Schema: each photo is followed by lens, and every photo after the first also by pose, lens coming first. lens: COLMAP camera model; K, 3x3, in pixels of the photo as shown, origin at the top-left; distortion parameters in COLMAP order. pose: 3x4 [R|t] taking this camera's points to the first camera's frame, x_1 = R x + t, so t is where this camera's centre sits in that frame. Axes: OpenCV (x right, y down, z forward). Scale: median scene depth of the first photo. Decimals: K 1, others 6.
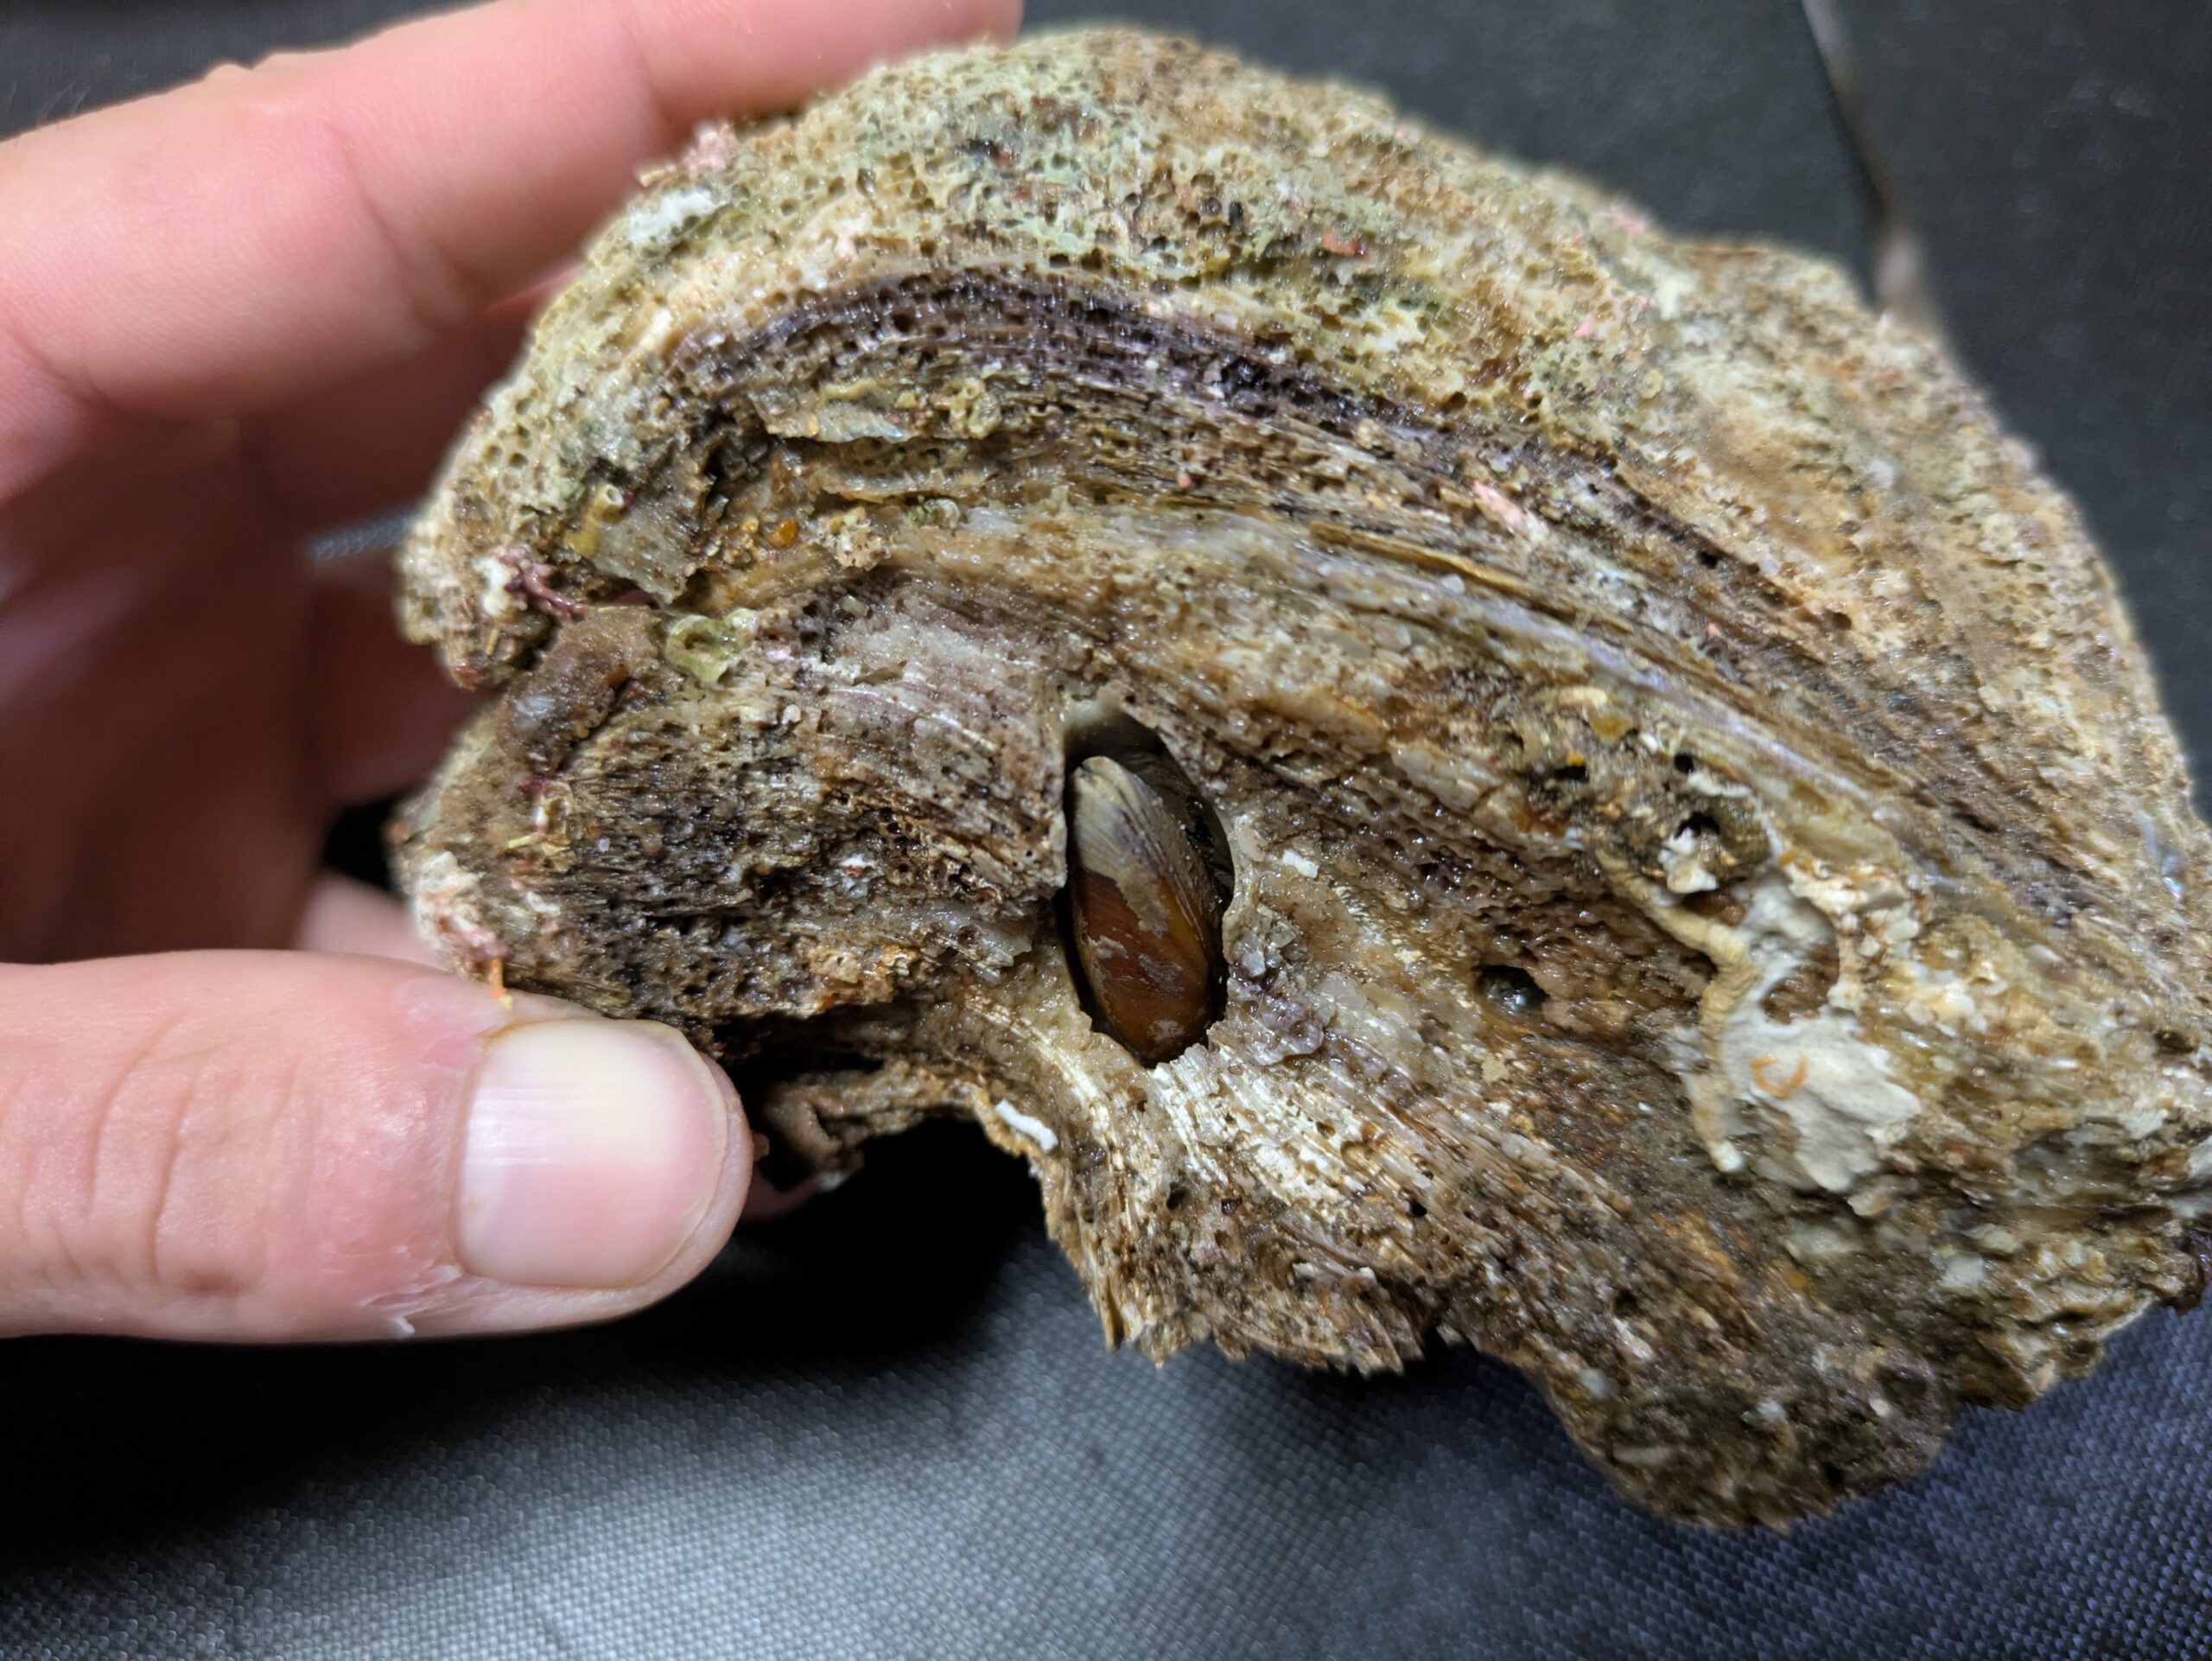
lens RADIAL K [[1783.2, 0, 1112.6], [0, 1783.2, 842.0], [0, 0, 1]] dist [-0.044596, -0.000206]
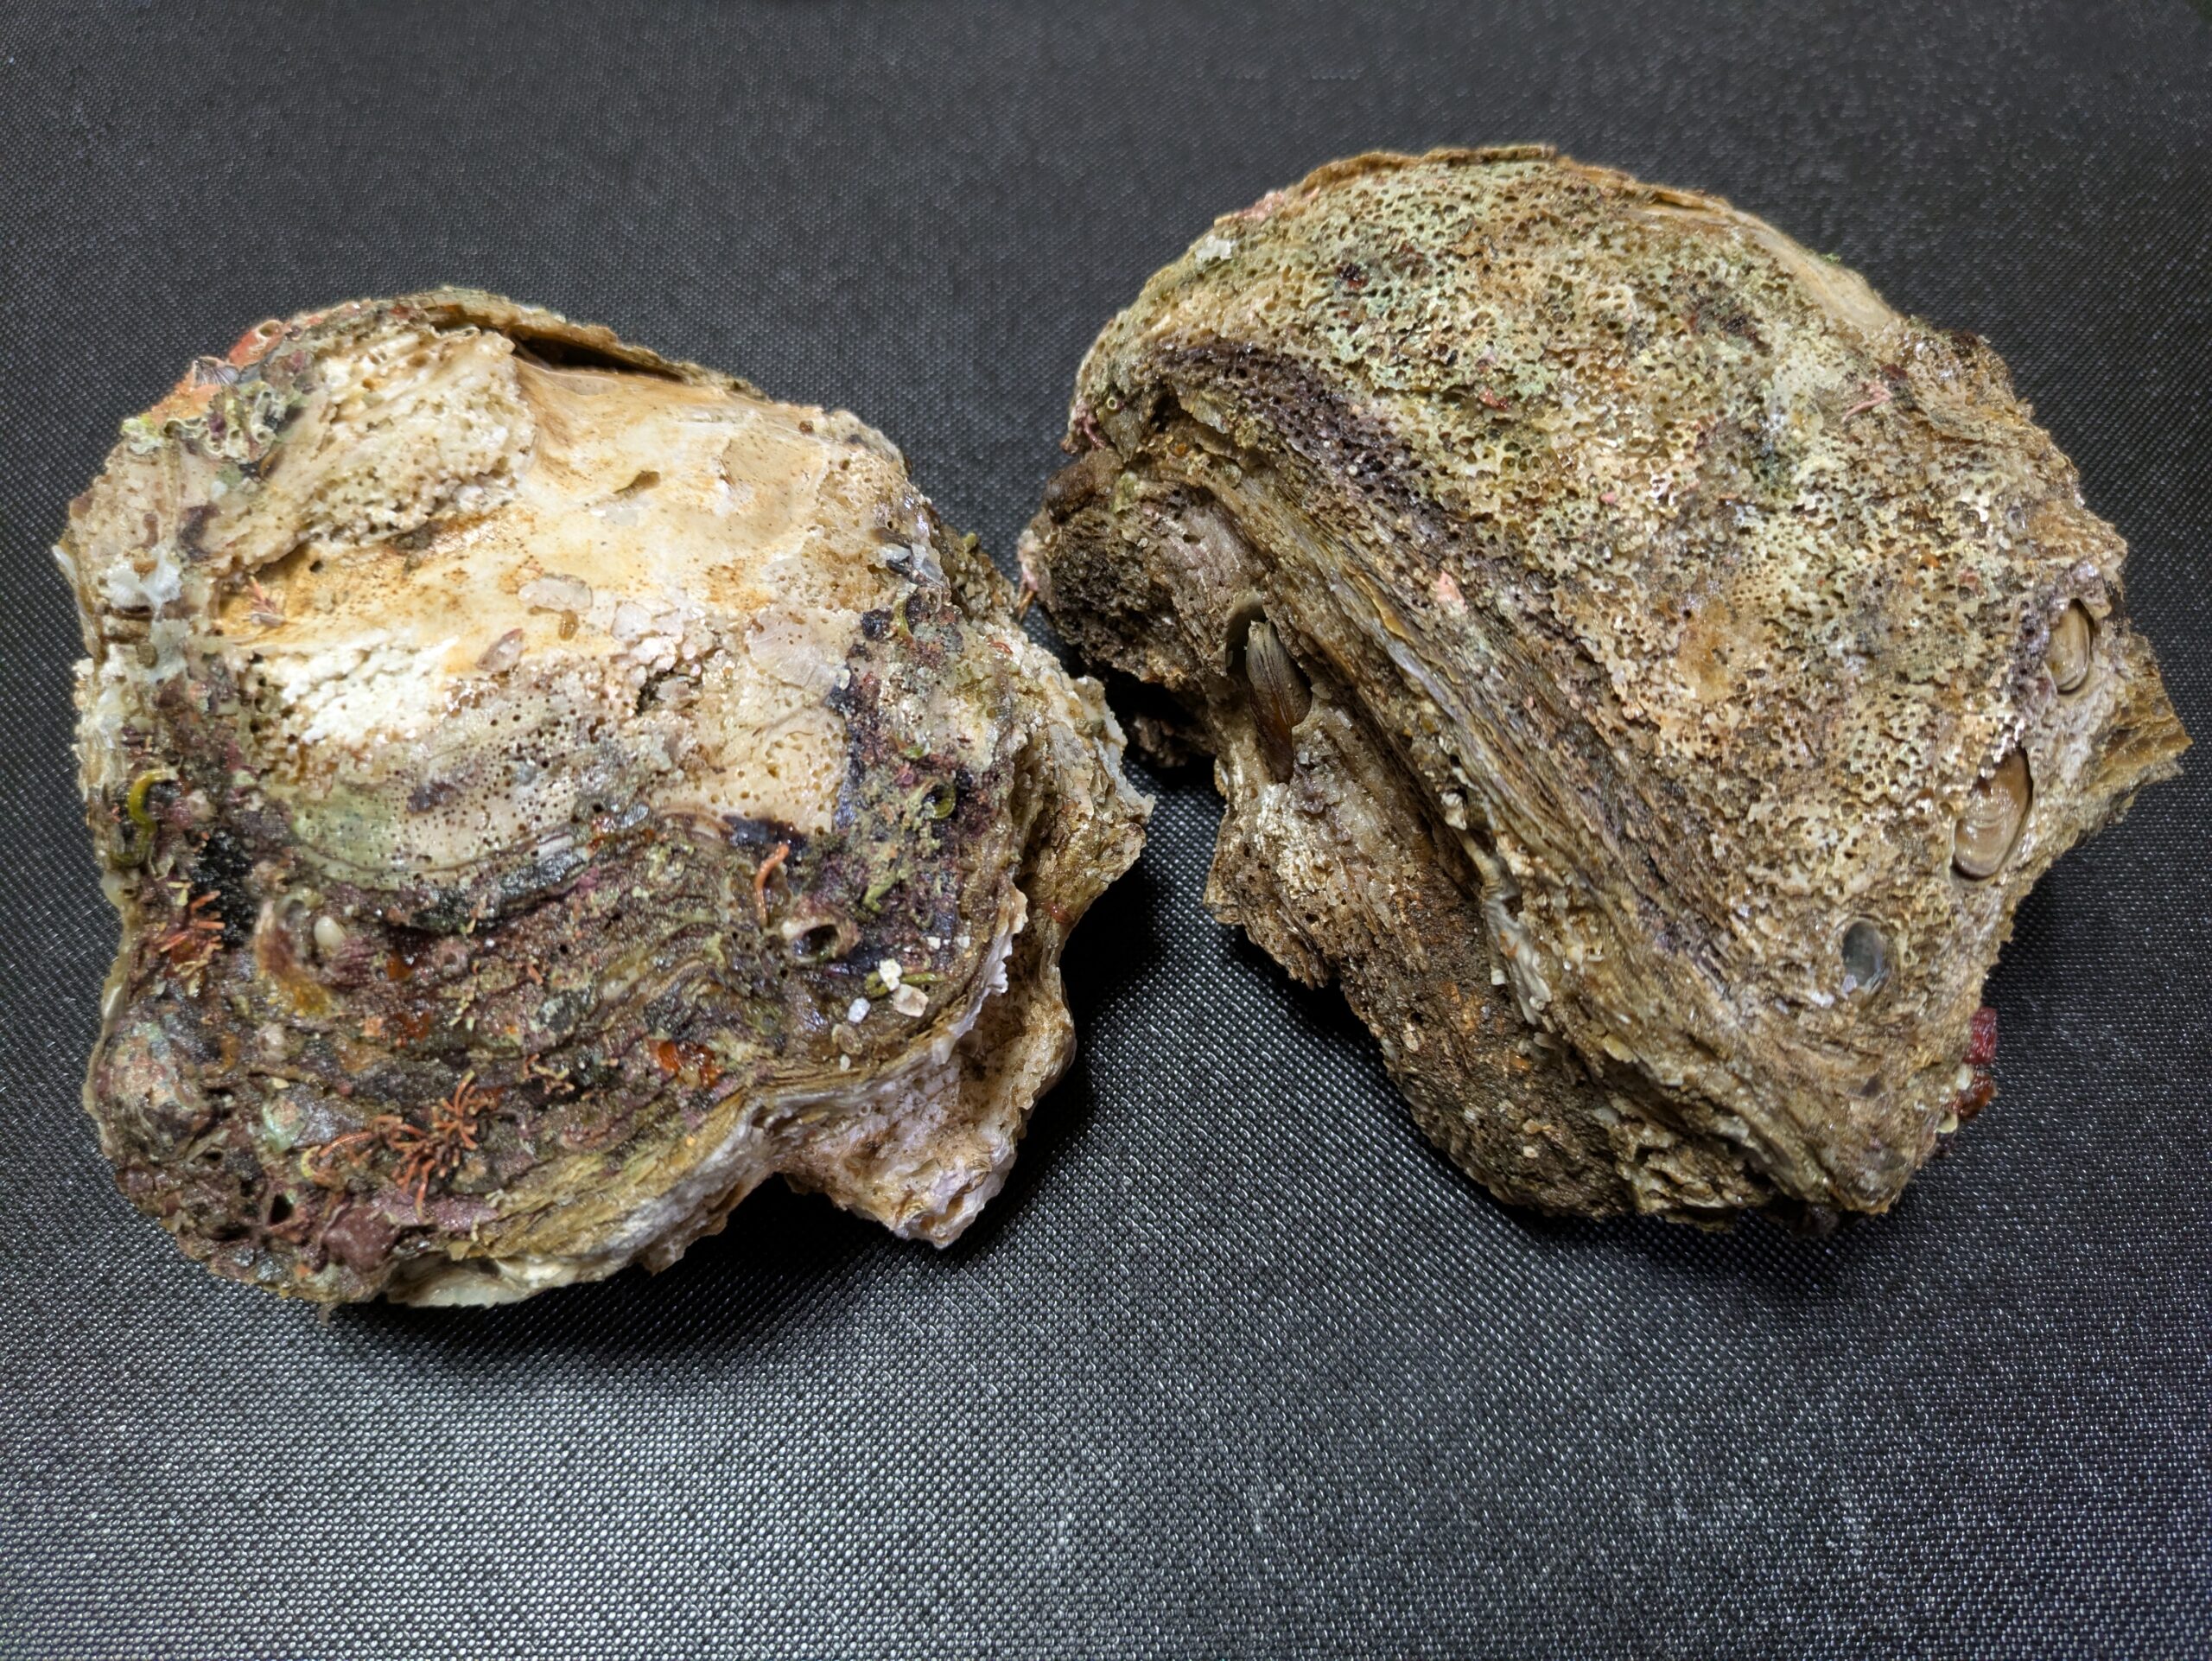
lens RADIAL K [[1783.2, 0, 1104.3], [0, 1783.2, 825.3], [0, 0, 1]] dist [-0.044596, -0.000206]
pose [[0.741132, 0.454644, -0.493985, 0.904935], [-0.302757, 0.883068, 0.358510, -0.488483], [0.599217, -0.116146, 0.792117, -0.629310]]
